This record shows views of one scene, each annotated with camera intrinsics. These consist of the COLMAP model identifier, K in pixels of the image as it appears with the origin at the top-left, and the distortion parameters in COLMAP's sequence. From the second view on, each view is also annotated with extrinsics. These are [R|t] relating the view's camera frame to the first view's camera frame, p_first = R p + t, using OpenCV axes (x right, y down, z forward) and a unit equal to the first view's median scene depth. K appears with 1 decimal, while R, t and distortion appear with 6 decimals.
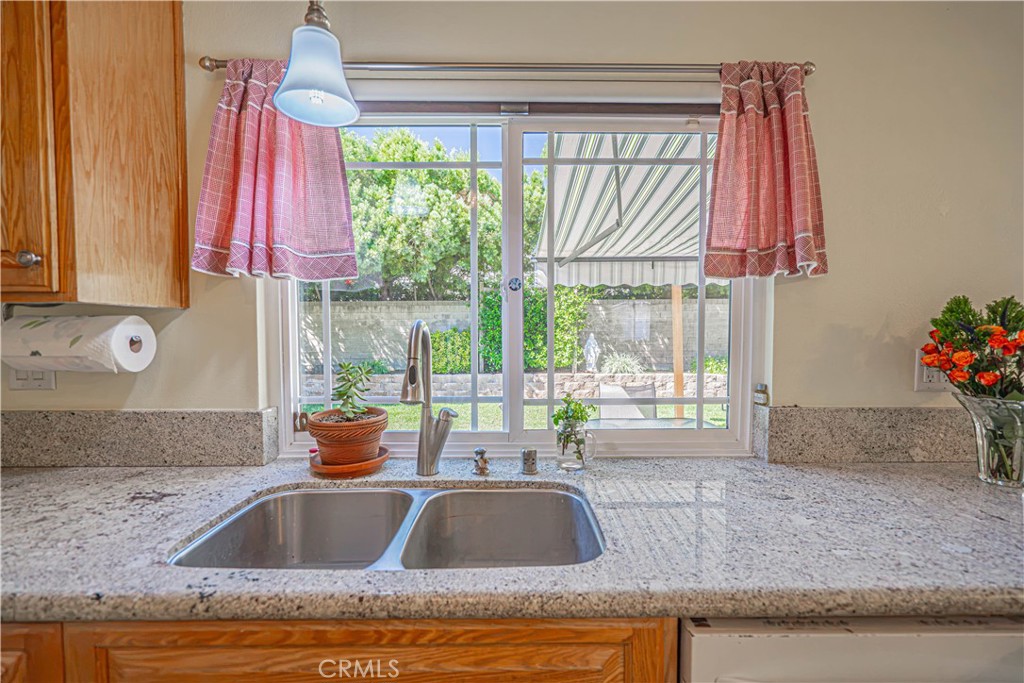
lens RADIAL K [[458.5, 0, 513.8], [0, 458.5, 346.1], [0, 0, 1]] dist [-0.002391, 0.000231]
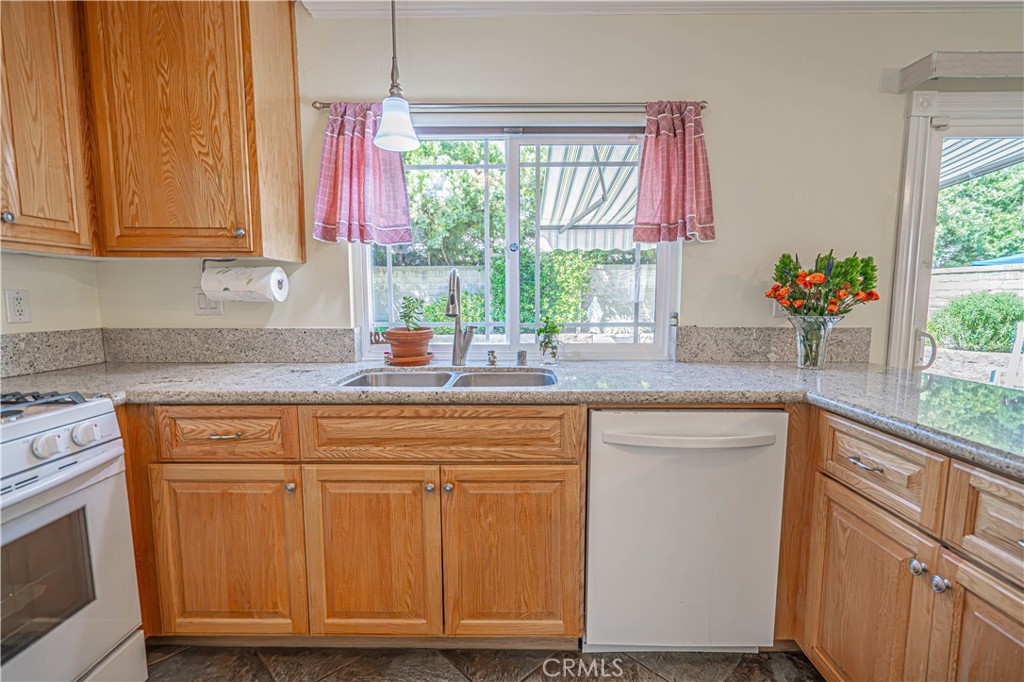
lens RADIAL K [[461.8, 0, 514.6], [0, 461.8, 344.4], [0, 0, 1]] dist [-0.003190, 0.000988]
pose [[0.999795, 0.001873, -0.020173, 0.039630], [-0.000543, 0.997838, 0.065723, 0.093327], [0.020253, -0.065699, 0.997634, -0.593780]]
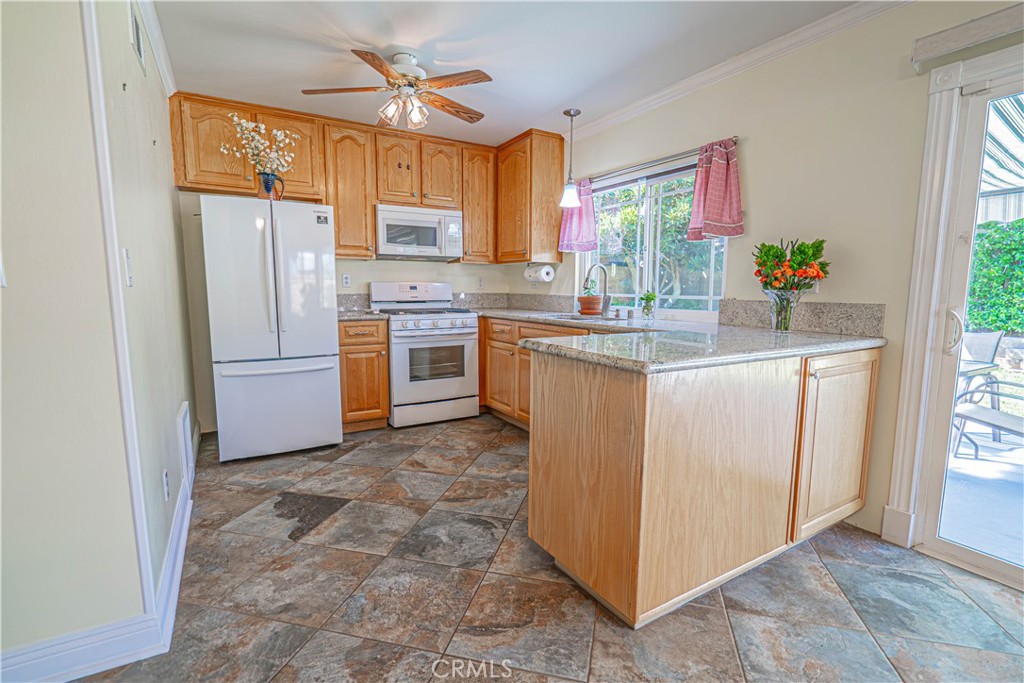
lens RADIAL K [[476.3, 0, 517.1], [0, 476.3, 344.9], [0, 0, 1]] dist [-0.002292, 0.000220]
pose [[0.514389, 0.107807, -0.850753, 2.050693], [-0.037998, 0.993958, 0.102979, 0.158812], [0.856715, -0.020644, 0.515378, -1.010864]]
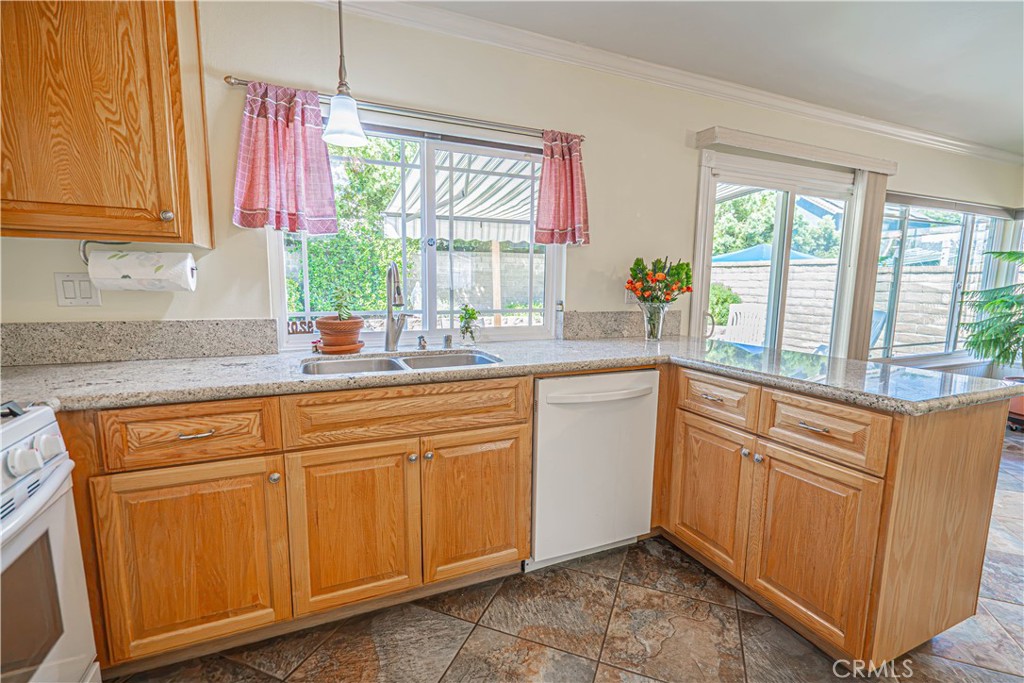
lens RADIAL K [[461.8, 0, 514.6], [0, 461.8, 344.9], [0, 0, 1]] dist [-0.003190, 0.000988]
pose [[0.917514, -0.042197, 0.395459, -0.434222], [0.001867, 0.994801, 0.101816, 0.074248], [-0.397699, -0.092680, 0.912823, -0.755392]]
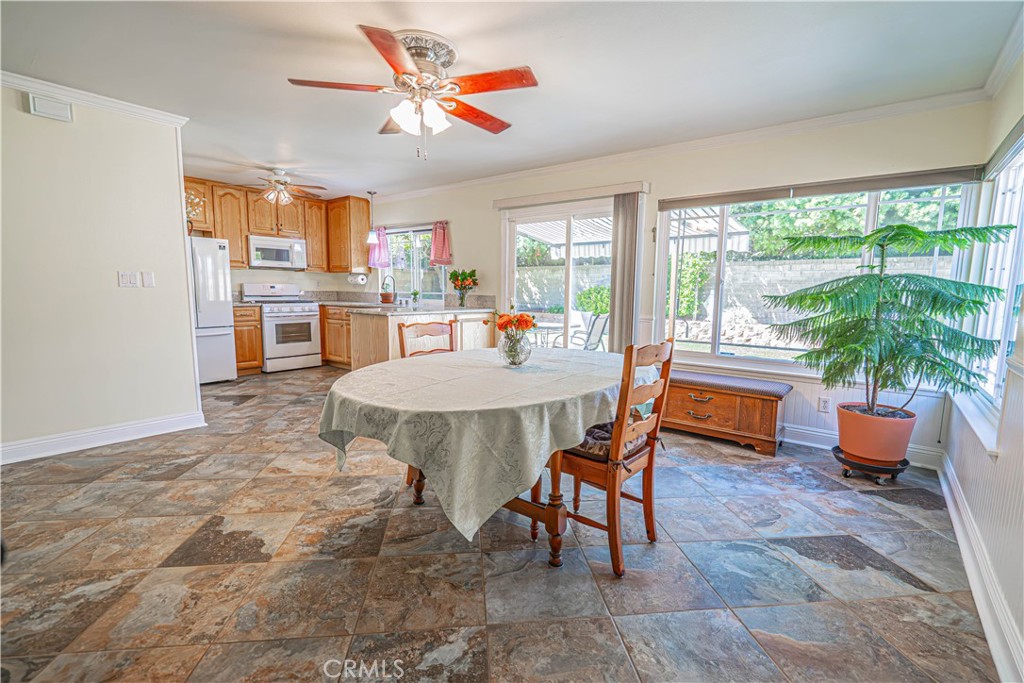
lens RADIAL K [[458.5, 0, 513.8], [0, 458.5, 346.1], [0, 0, 1]] dist [-0.002391, 0.000231]
pose [[0.779376, 0.091535, -0.619834, 4.114534], [-0.039412, 0.994474, 0.097304, 0.184494], [0.625315, -0.051408, 0.778677, -2.251927]]
